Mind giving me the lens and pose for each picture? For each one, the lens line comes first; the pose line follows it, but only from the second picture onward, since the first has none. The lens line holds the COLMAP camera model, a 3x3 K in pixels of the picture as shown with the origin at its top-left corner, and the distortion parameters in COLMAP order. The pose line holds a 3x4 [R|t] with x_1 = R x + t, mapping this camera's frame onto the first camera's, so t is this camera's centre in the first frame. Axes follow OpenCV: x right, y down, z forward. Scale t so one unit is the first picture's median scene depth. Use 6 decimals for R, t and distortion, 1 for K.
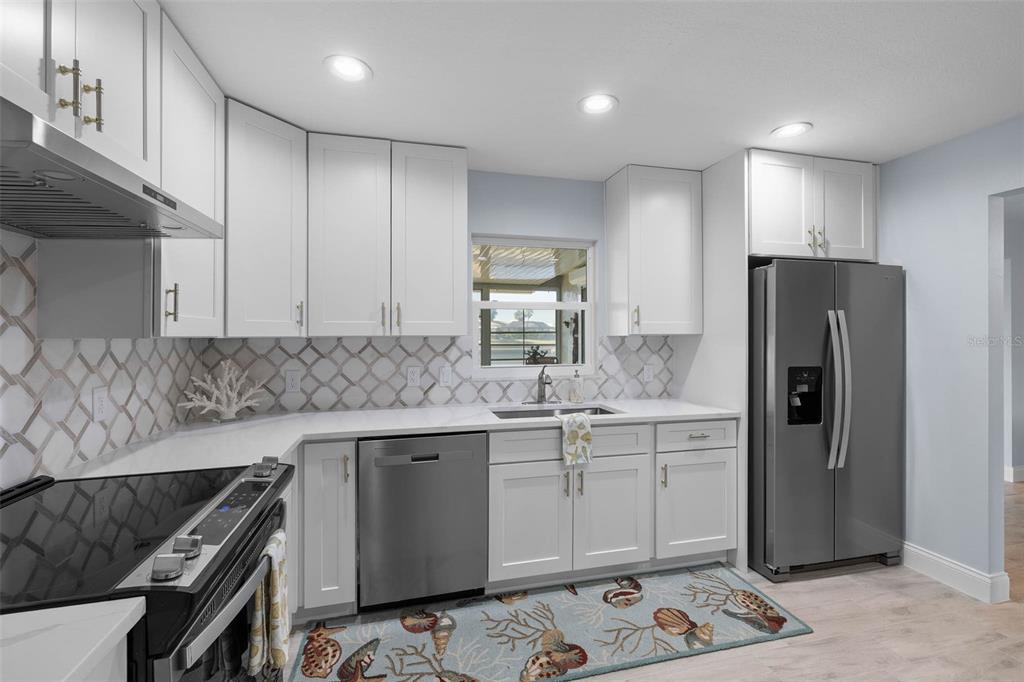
lens RADIAL K [[439.1, 0, 510.5], [0, 439.1, 334.9], [0, 0, 1]] dist [0.002035, -0.000685]
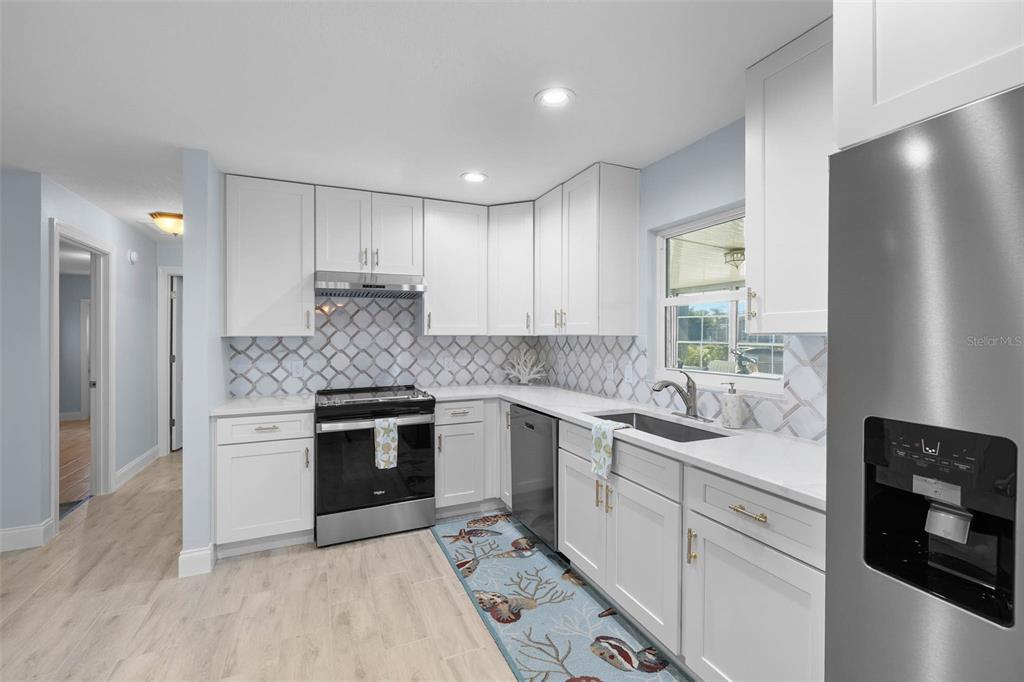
lens RADIAL K [[439.1, 0, 510.5], [0, 439.1, 334.9], [0, 0, 1]] dist [0.002035, -0.000685]
pose [[0.166938, 0.001869, -0.985966, 1.008790], [0.000541, 0.999998, 0.001987, -0.000524], [0.985967, -0.000865, 0.166937, 0.652304]]
